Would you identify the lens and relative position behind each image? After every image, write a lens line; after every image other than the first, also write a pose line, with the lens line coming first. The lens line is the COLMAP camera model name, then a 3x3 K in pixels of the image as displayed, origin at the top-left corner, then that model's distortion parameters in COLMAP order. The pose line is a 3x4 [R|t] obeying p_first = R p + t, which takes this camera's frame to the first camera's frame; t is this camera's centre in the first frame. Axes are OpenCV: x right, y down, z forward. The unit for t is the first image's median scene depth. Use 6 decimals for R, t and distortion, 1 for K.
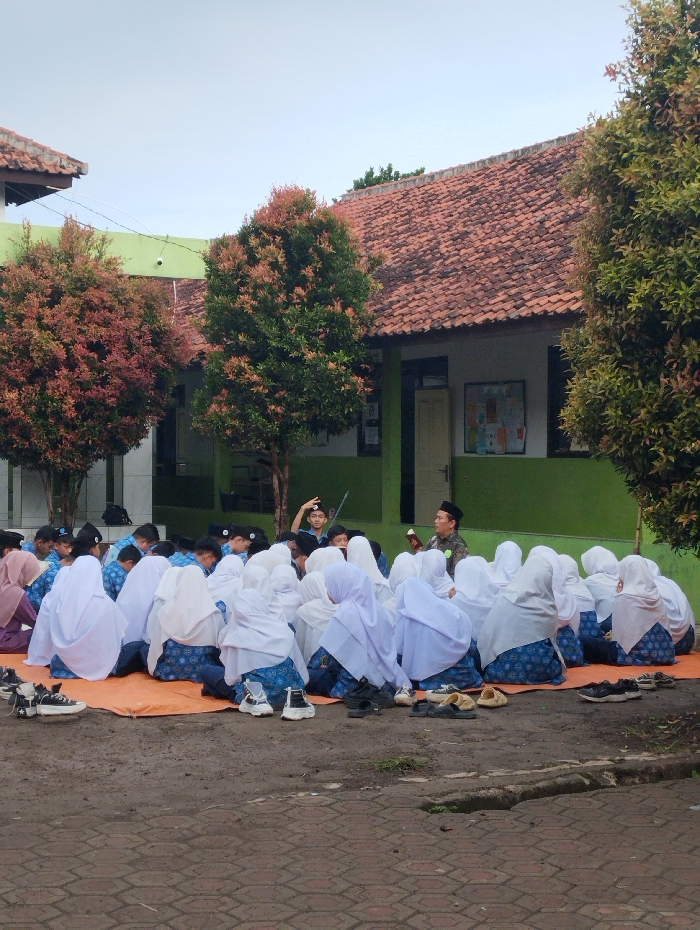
lens RADIAL K [[1631.3, 0, 350.0], [0, 1631.3, 465.0], [0, 0, 1]] dist [0.057048, 0.038457]
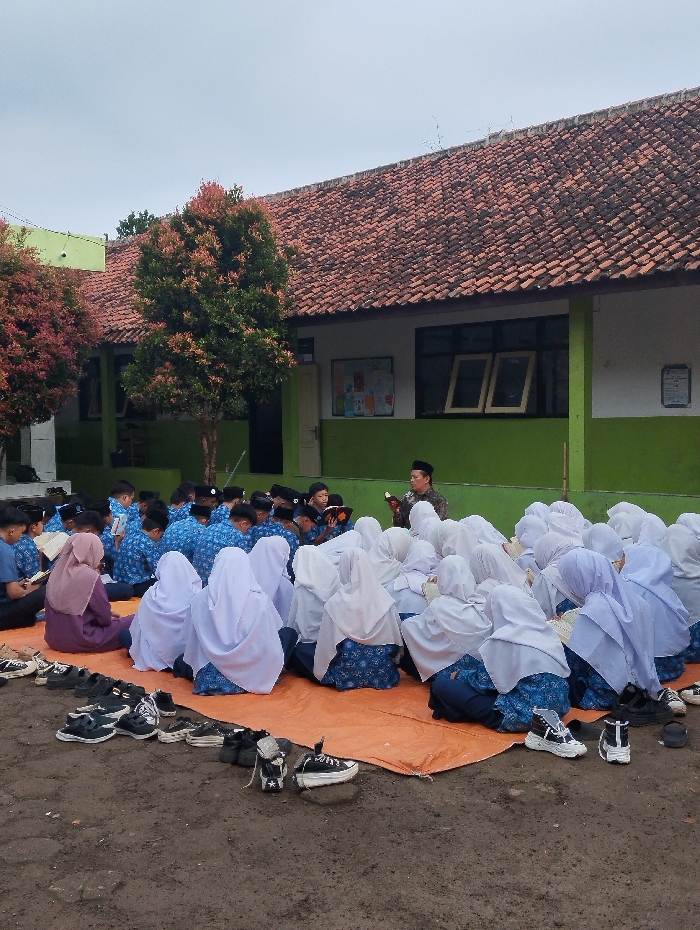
lens RADIAL K [[1035.2, 0, 350.0], [0, 1035.2, 465.0], [0, 0, 1]] dist [0.064191, -0.007493]
pose [[0.965657, -0.026887, 0.258424, -0.167854], [0.016407, 0.998956, 0.042627, -0.004918], [-0.259300, -0.036924, 0.965091, 0.329837]]
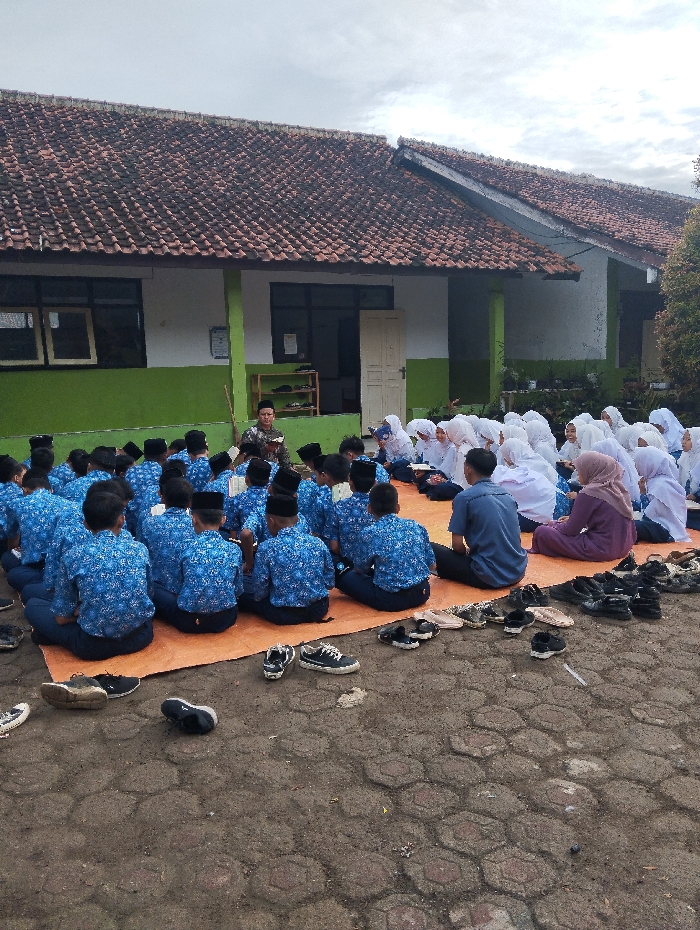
lens RADIAL K [[753.5, 0, 353.5], [0, 753.5, 473.7], [0, 0, 1]] dist [0.040967, -0.006976]
pose [[0.119160, -0.147748, 0.981821, -0.493199], [0.036387, 0.988852, 0.144389, -0.001069], [-0.992208, 0.018521, 0.123208, 0.823785]]
